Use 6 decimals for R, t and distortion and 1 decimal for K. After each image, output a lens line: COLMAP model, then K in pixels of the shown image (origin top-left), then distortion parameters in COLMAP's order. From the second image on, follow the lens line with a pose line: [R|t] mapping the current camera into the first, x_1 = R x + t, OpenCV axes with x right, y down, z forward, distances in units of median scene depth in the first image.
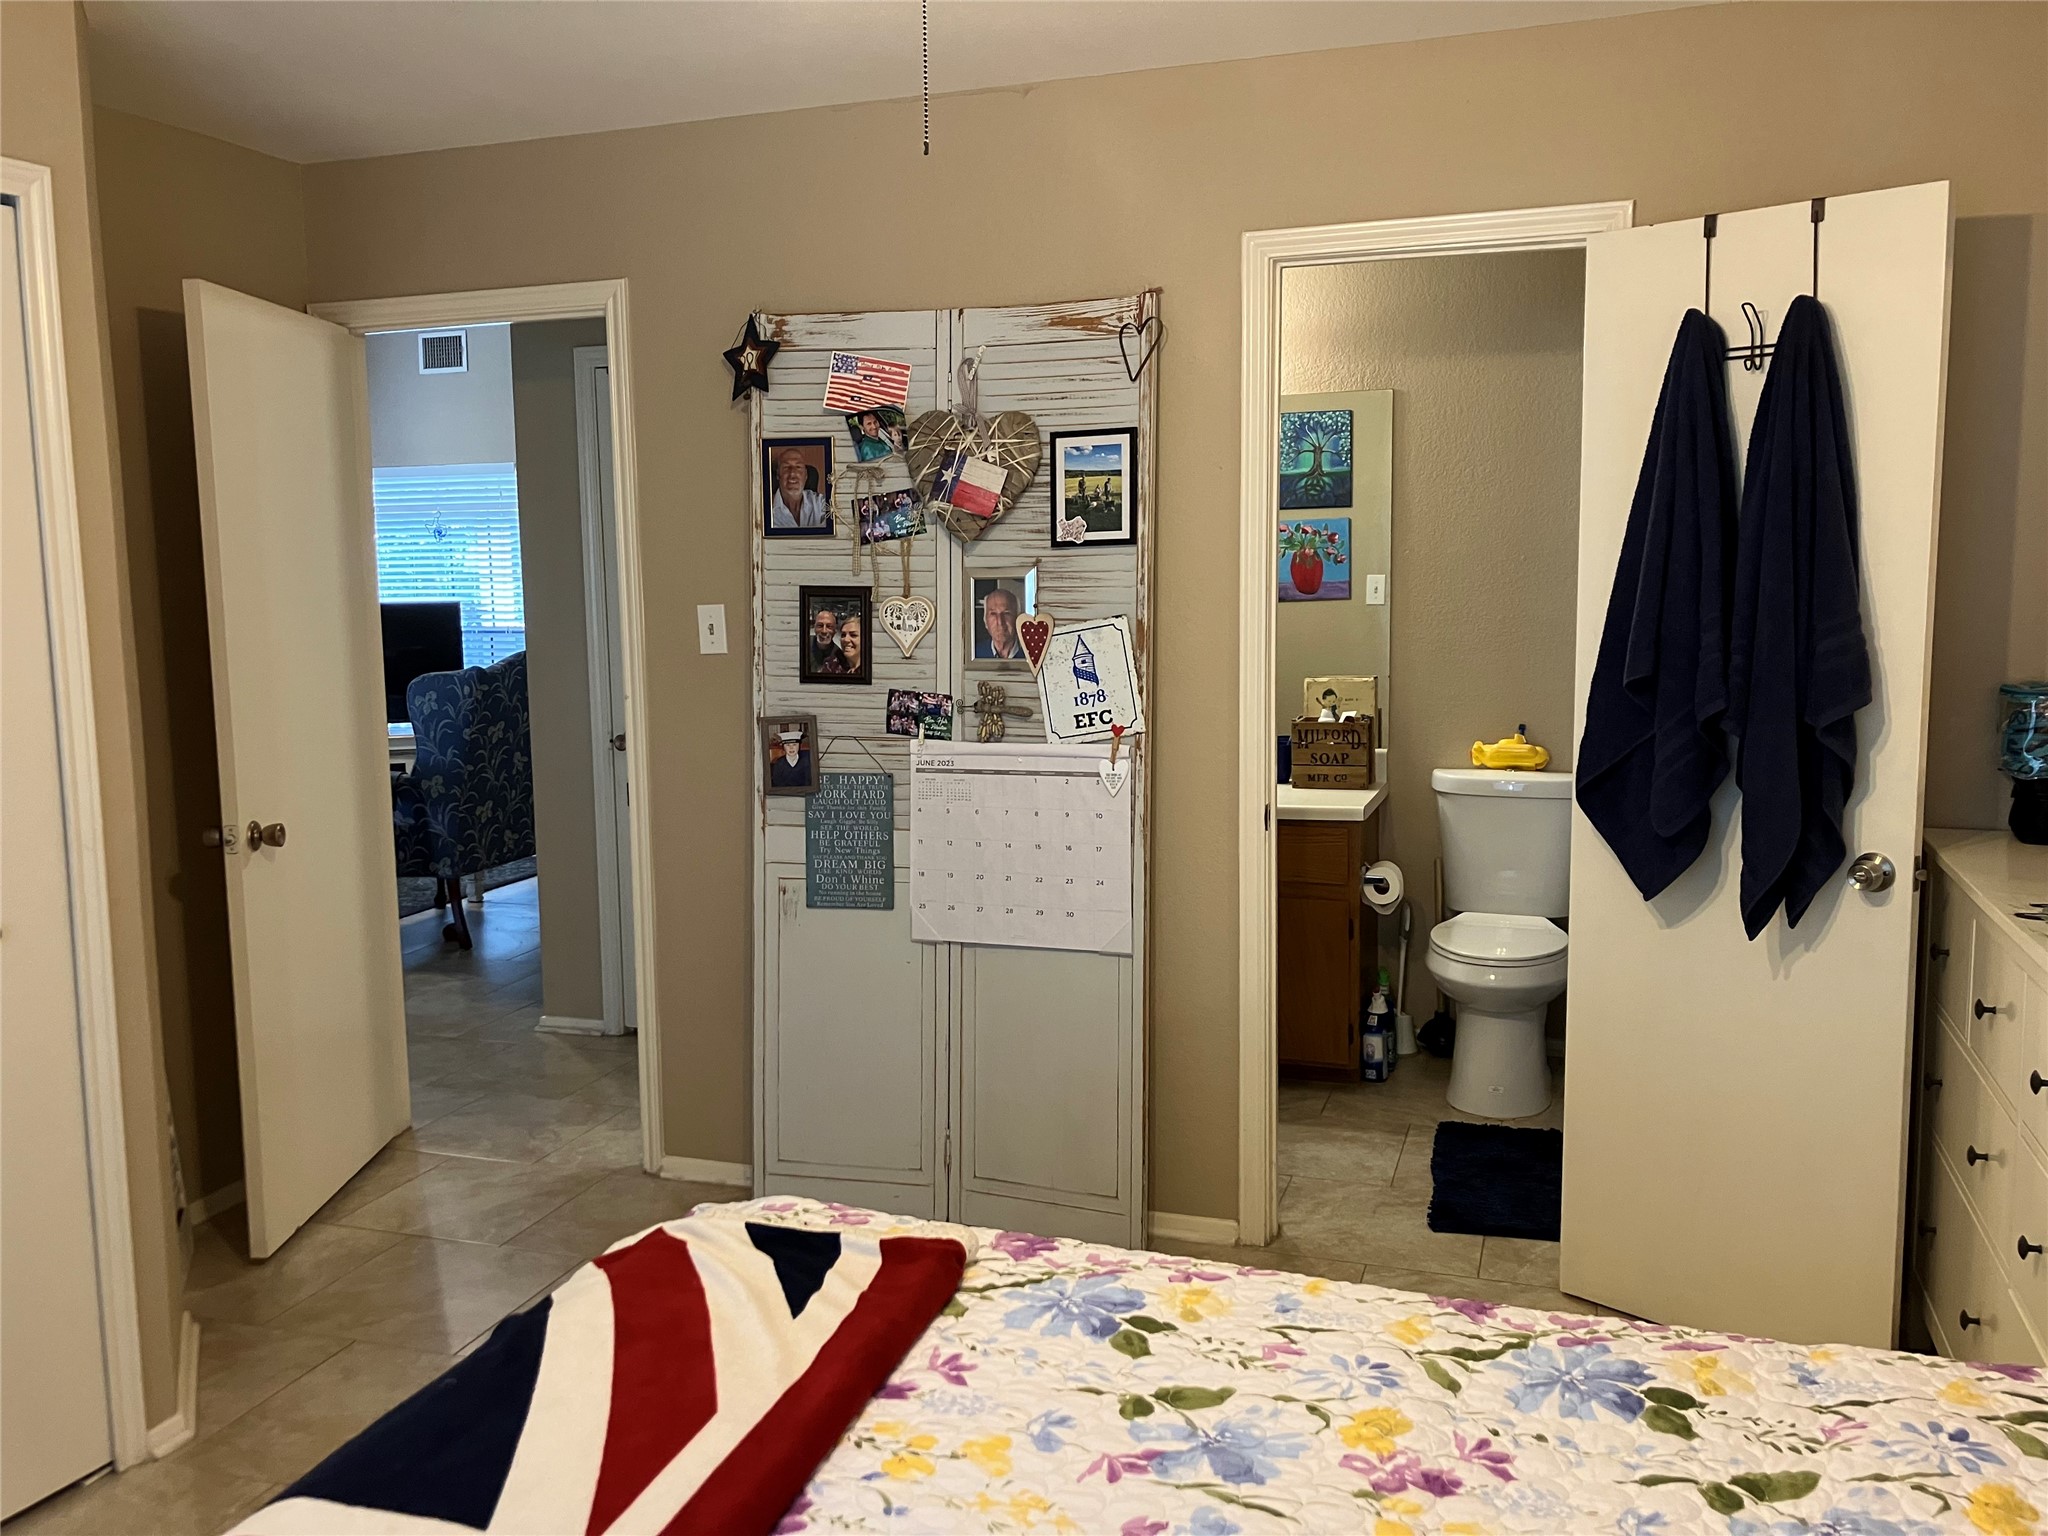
lens RADIAL K [[1686.0, 0, 1029.5], [0, 1686.0, 782.9], [0, 0, 1]] dist [0.050460, -0.044178]
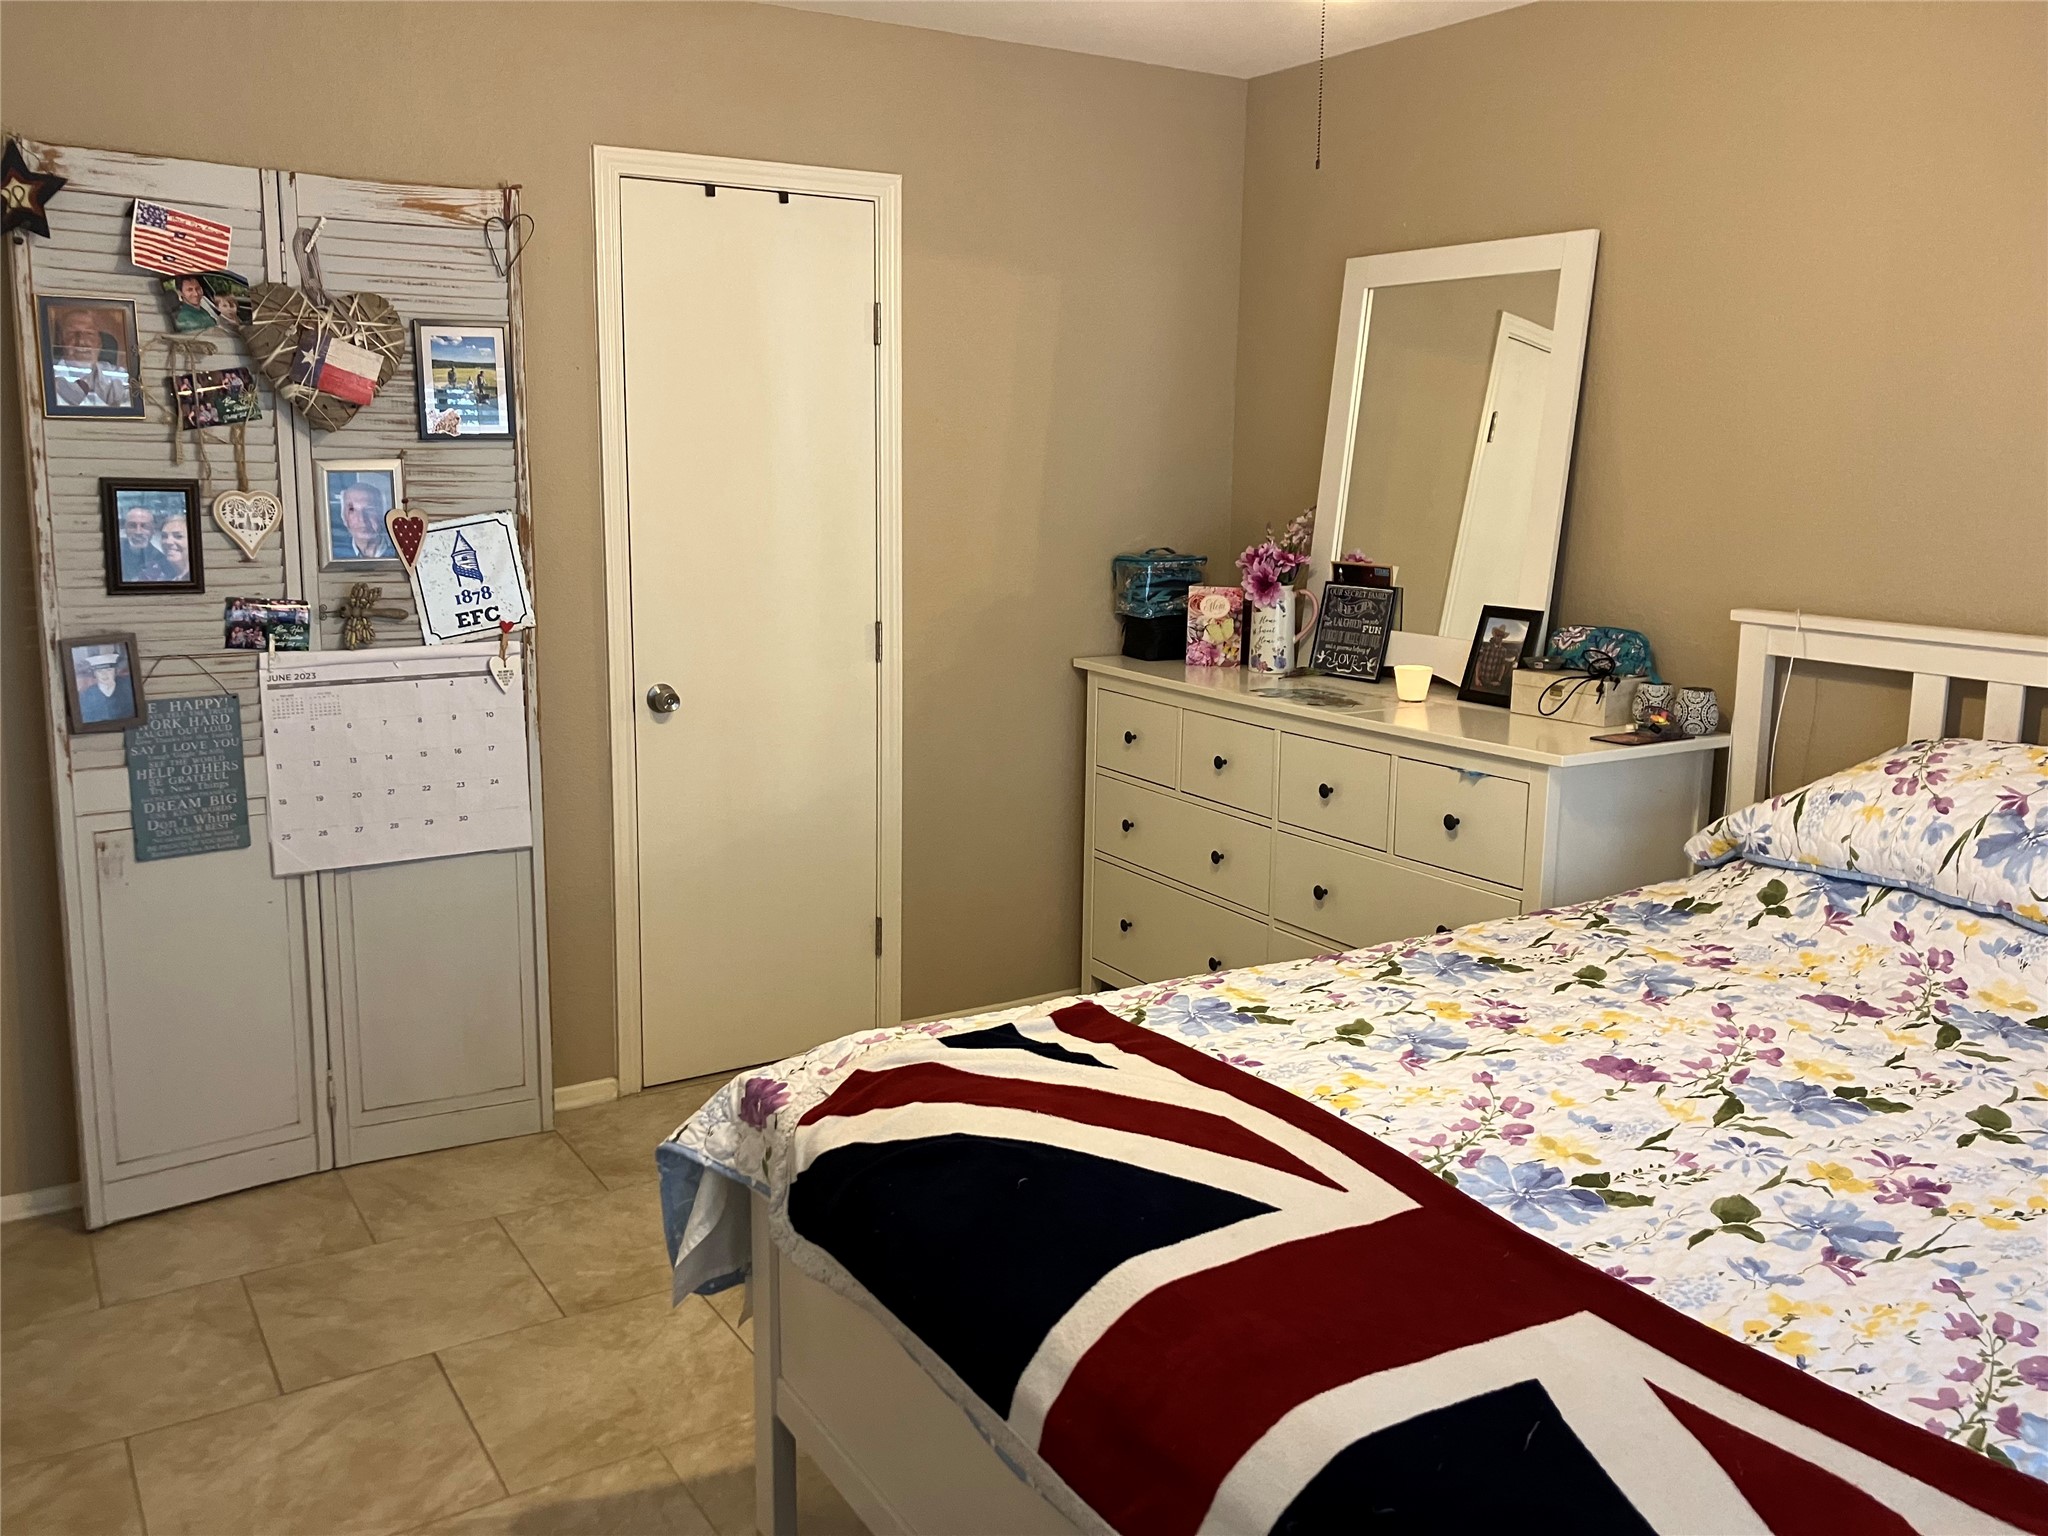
lens RADIAL K [[1686.0, 0, 1037.6], [0, 1686.0, 745.0], [0, 0, 1]] dist [0.050460, -0.044178]
pose [[0.630089, -0.114635, 0.768015, -0.518591], [0.088574, 0.993198, 0.075578, -0.009164], [-0.771454, 0.020405, 0.635957, 0.117151]]
